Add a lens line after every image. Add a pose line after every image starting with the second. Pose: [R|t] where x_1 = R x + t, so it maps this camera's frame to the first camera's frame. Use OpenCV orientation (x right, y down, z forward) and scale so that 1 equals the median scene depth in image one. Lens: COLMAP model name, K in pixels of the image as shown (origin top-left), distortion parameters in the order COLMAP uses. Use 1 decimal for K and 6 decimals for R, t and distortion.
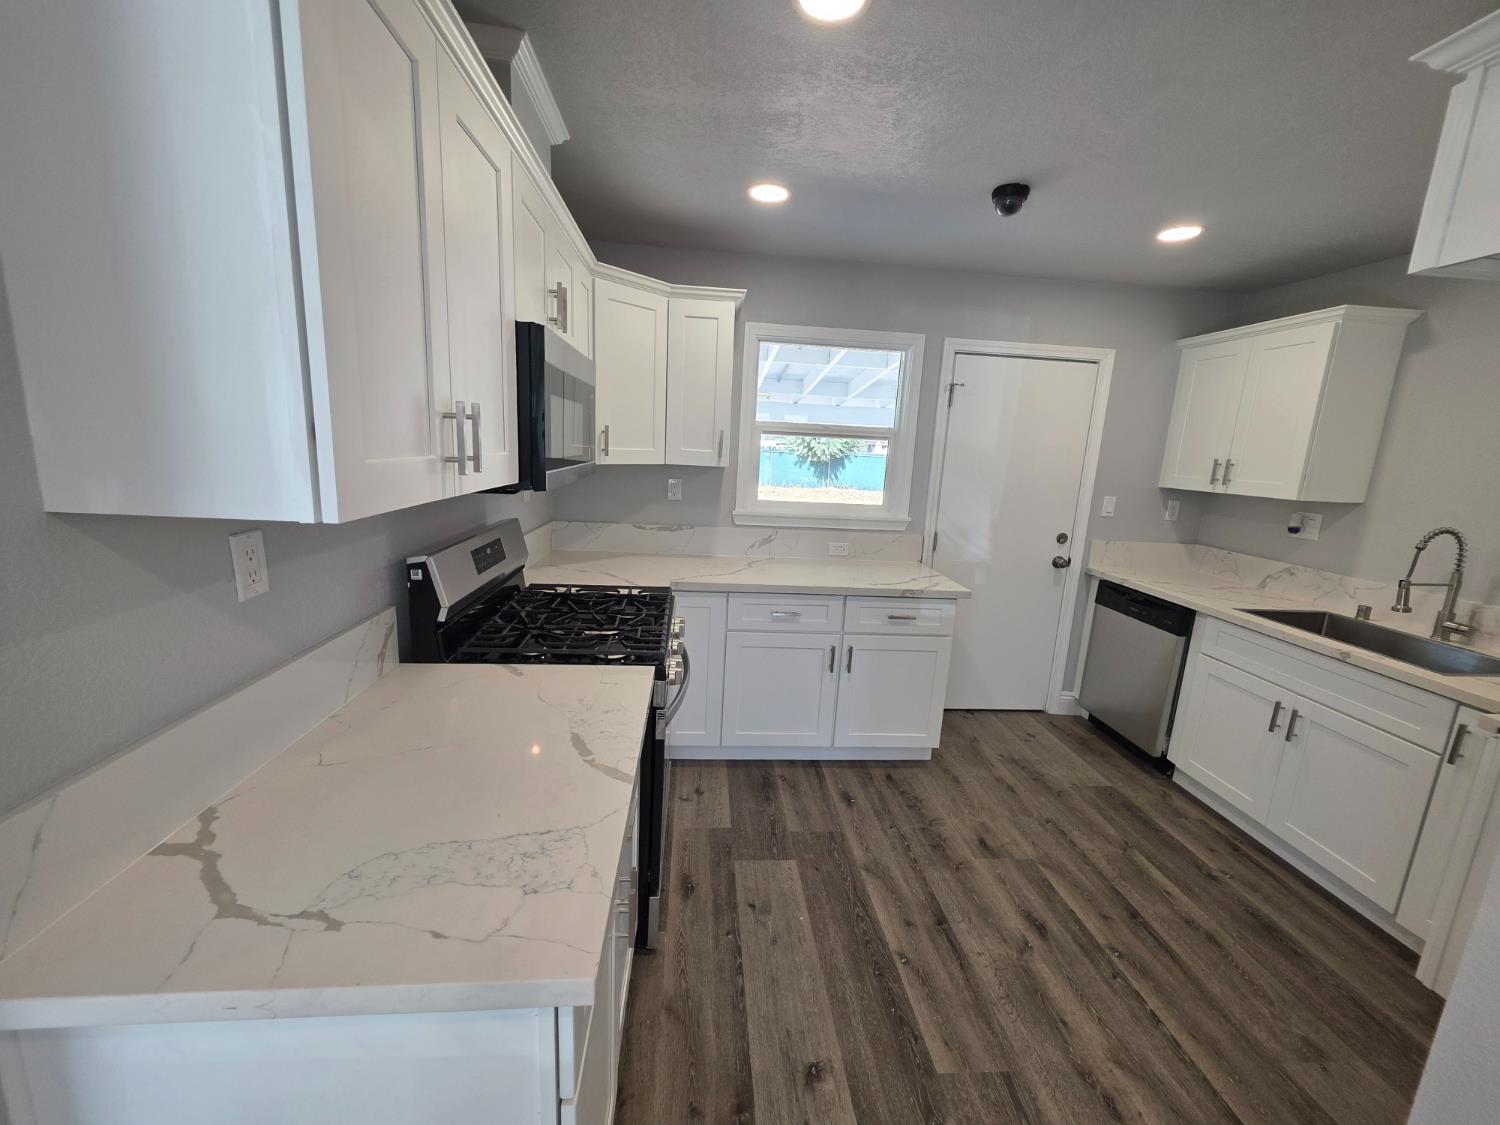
lens RADIAL K [[599.2, 0, 747.2], [0, 599.2, 558.5], [0, 0, 1]] dist [0.002860, -0.000214]
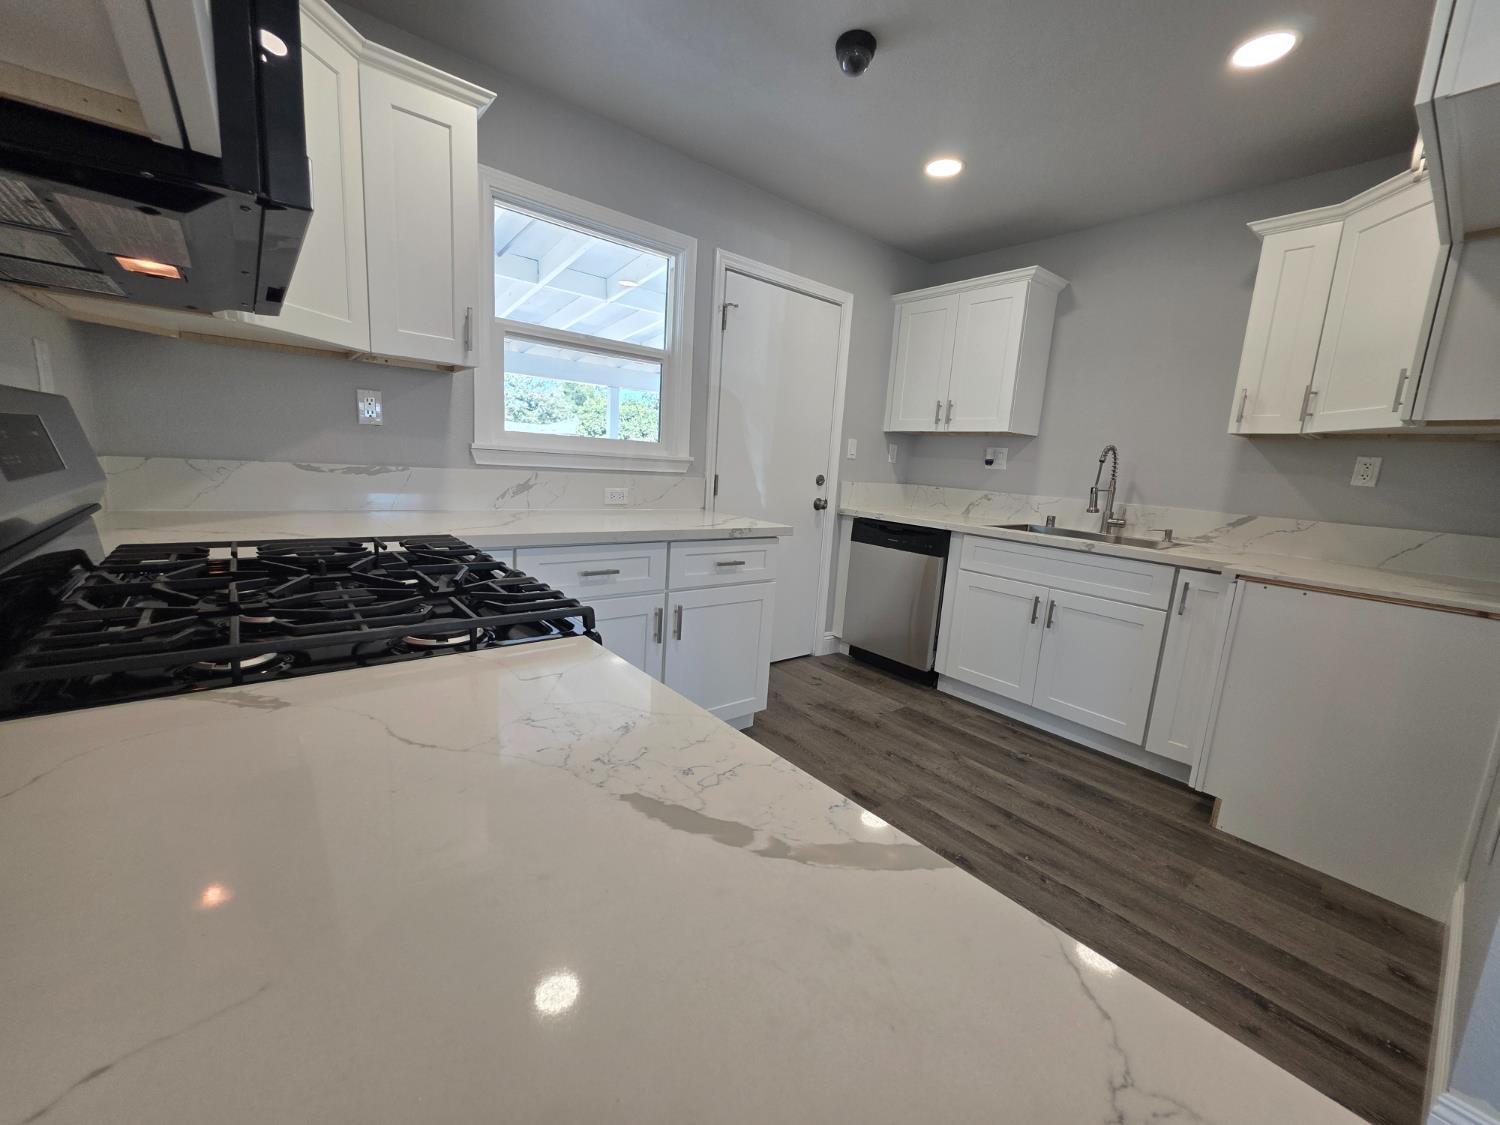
lens RADIAL K [[599.2, 0, 747.7], [0, 599.2, 559.7], [0, 0, 1]] dist [0.001943, -0.000065]
pose [[0.824458, -0.091149, 0.558535, -0.189941], [0.084641, 0.995704, 0.037553, 0.064975], [-0.559558, 0.016315, 0.828630, 0.299732]]
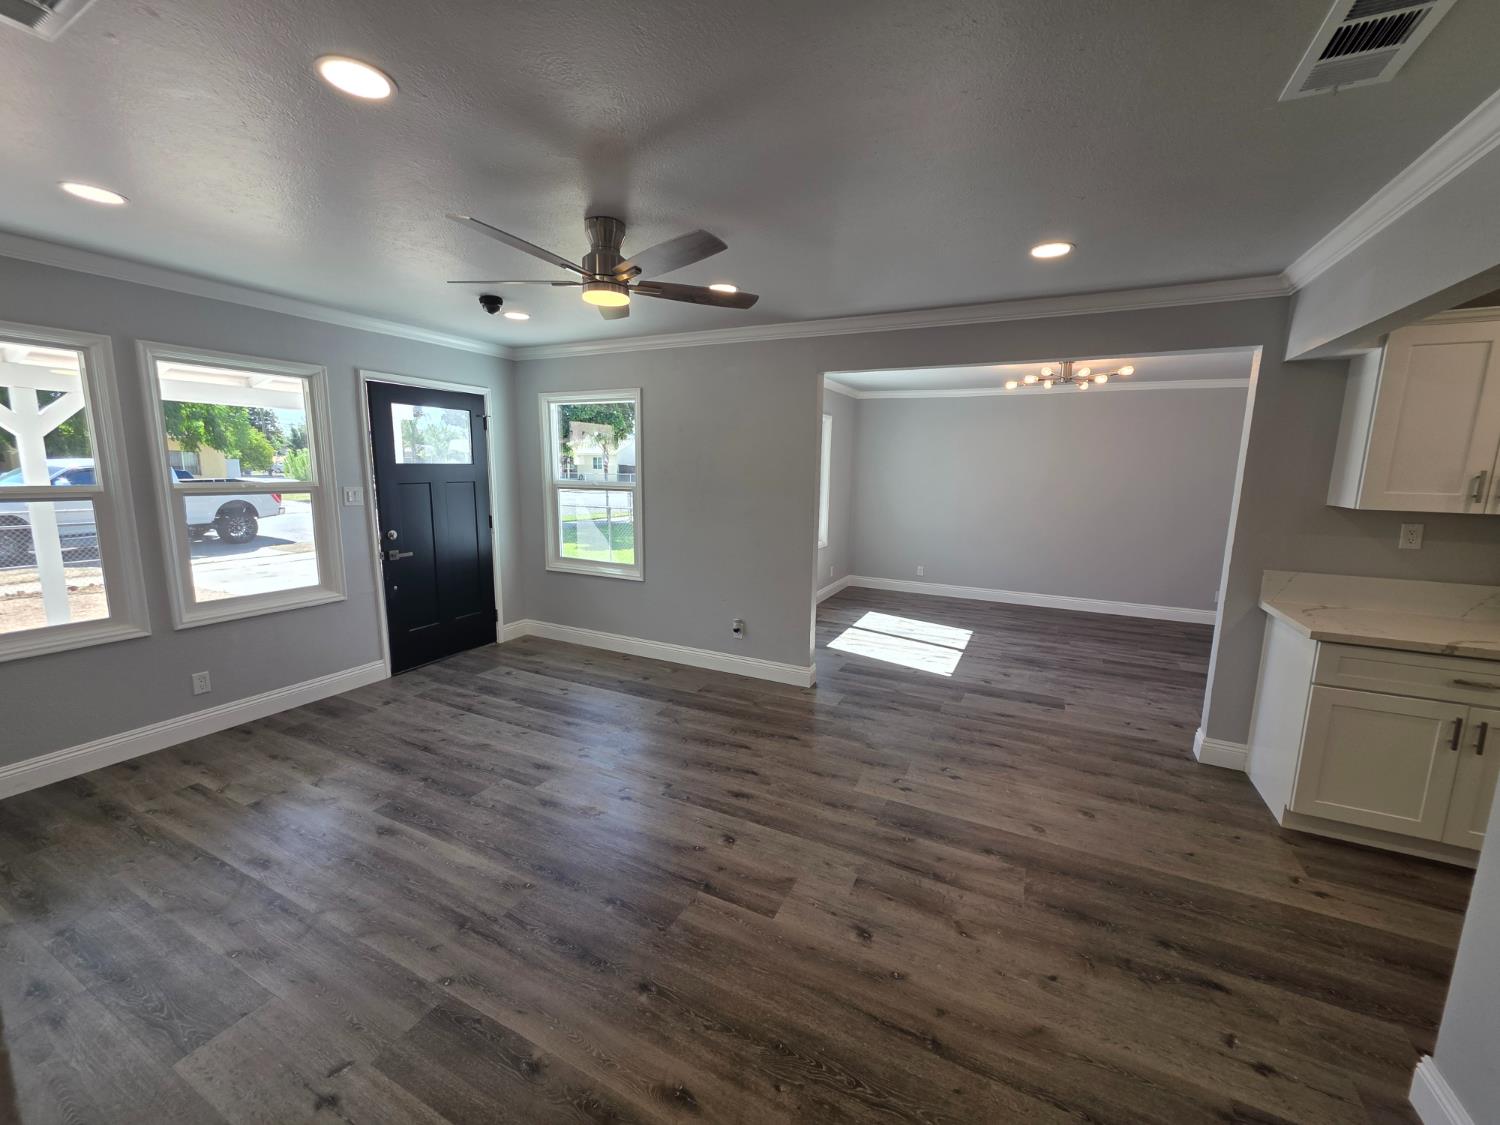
lens RADIAL K [[596.2, 0, 749.3], [0, 596.2, 561.7], [0, 0, 1]] dist [0.002286, -0.000023]
pose [[-0.513223, 0.078727, -0.854637, 1.121660], [-0.202859, 0.956441, 0.209925, 0.060033], [0.833937, 0.281110, -0.474897, -0.054897]]
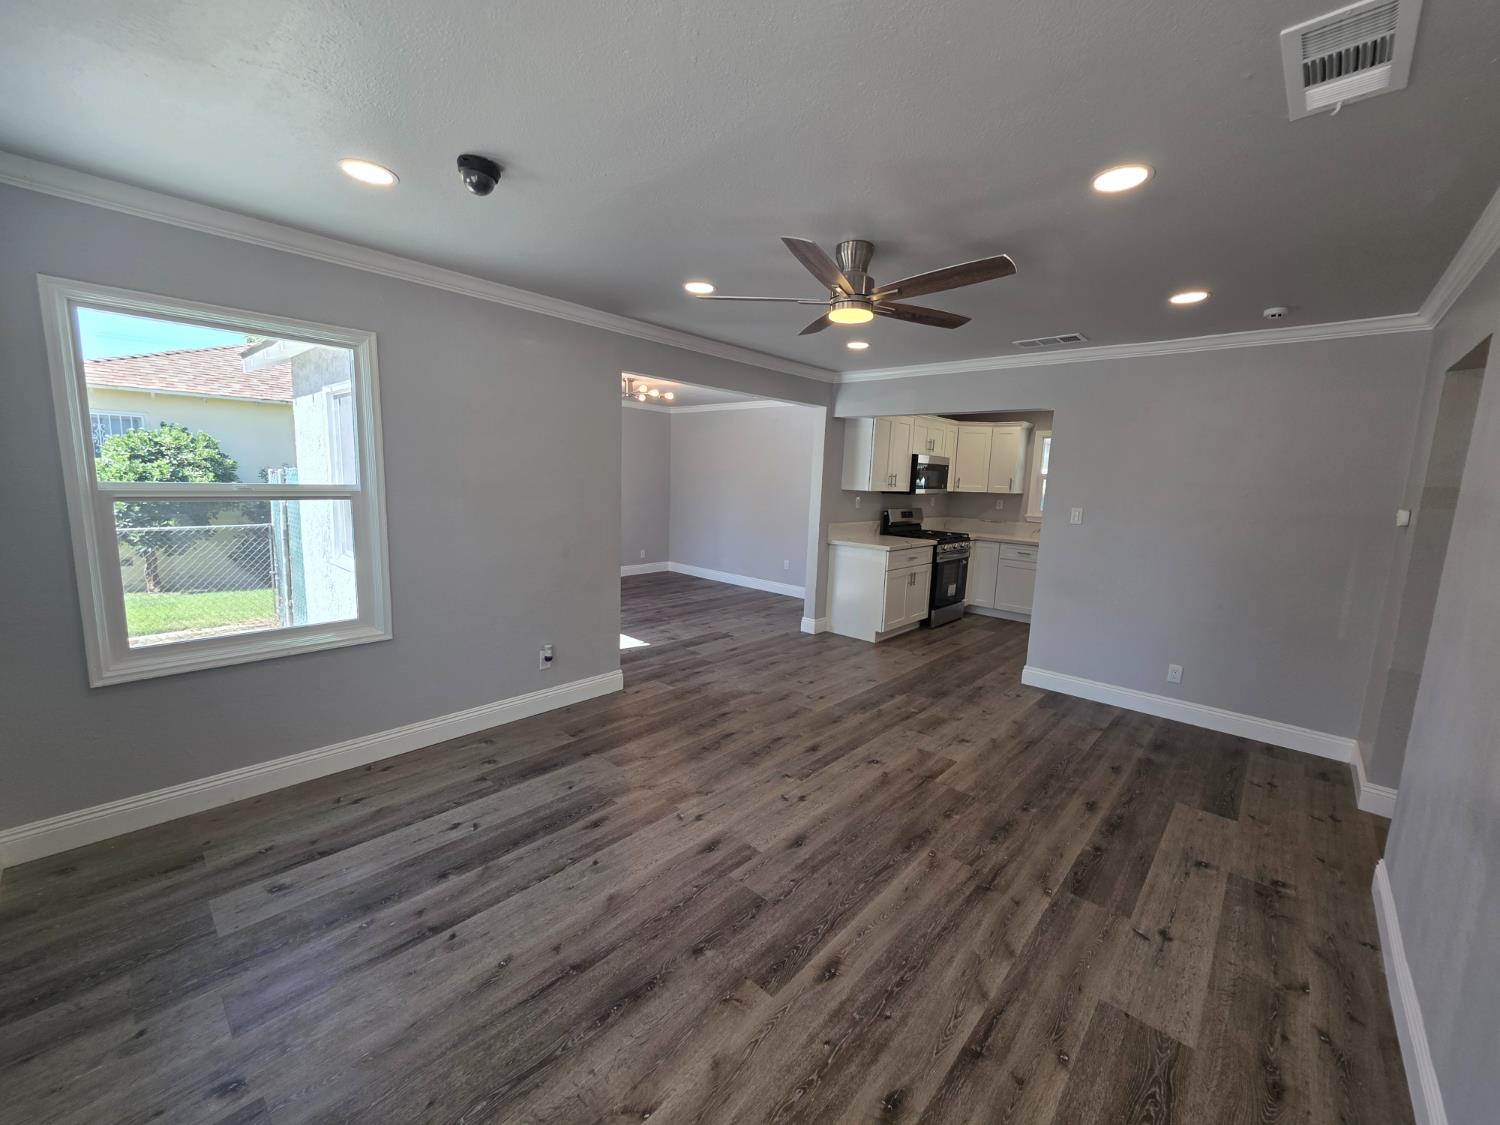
lens RADIAL K [[599.2, 0, 747.7], [0, 599.2, 559.7], [0, 0, 1]] dist [0.001943, -0.000065]
pose [[0.683078, 0.079058, -0.726054, 1.050051], [-0.140464, 0.989786, -0.024374, 0.331017], [0.716711, 0.118633, 0.687205, -1.431983]]
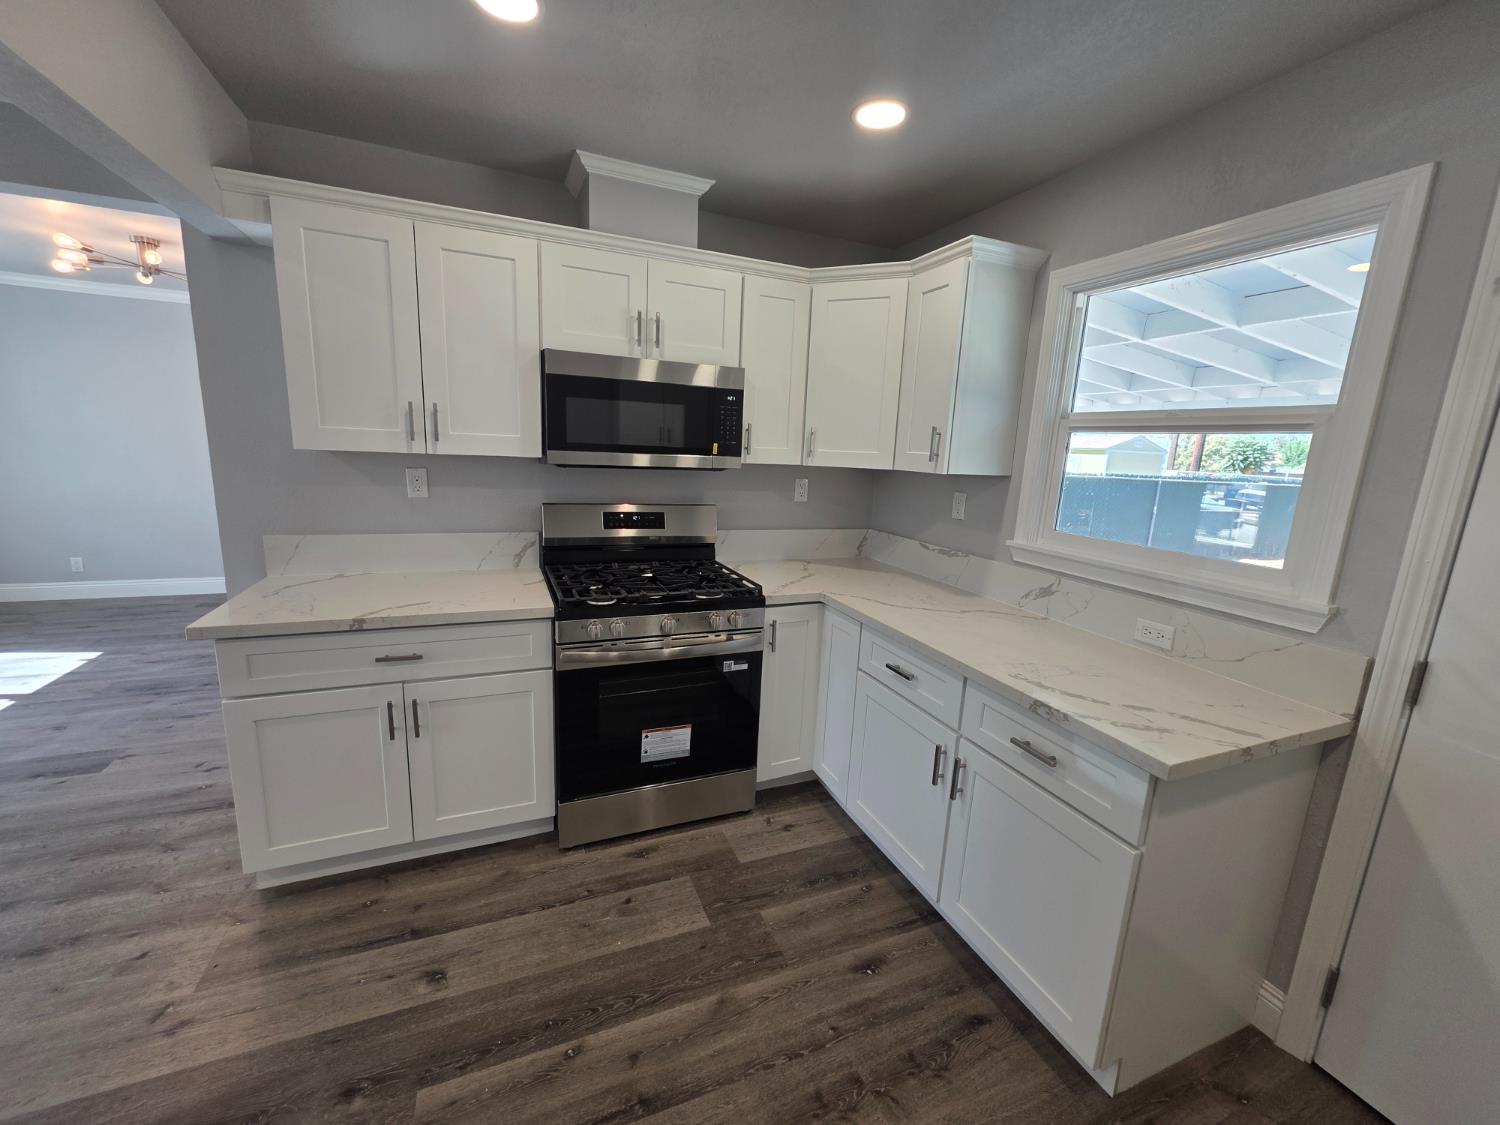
lens RADIAL K [[599.2, 0, 747.2], [0, 599.2, 558.5], [0, 0, 1]] dist [0.002860, -0.000214]
pose [[0.305274, 0.143761, -0.941350, 0.667616], [-0.209714, 0.974418, 0.080802, -0.059974], [0.928885, 0.172747, 0.327613, 0.565517]]
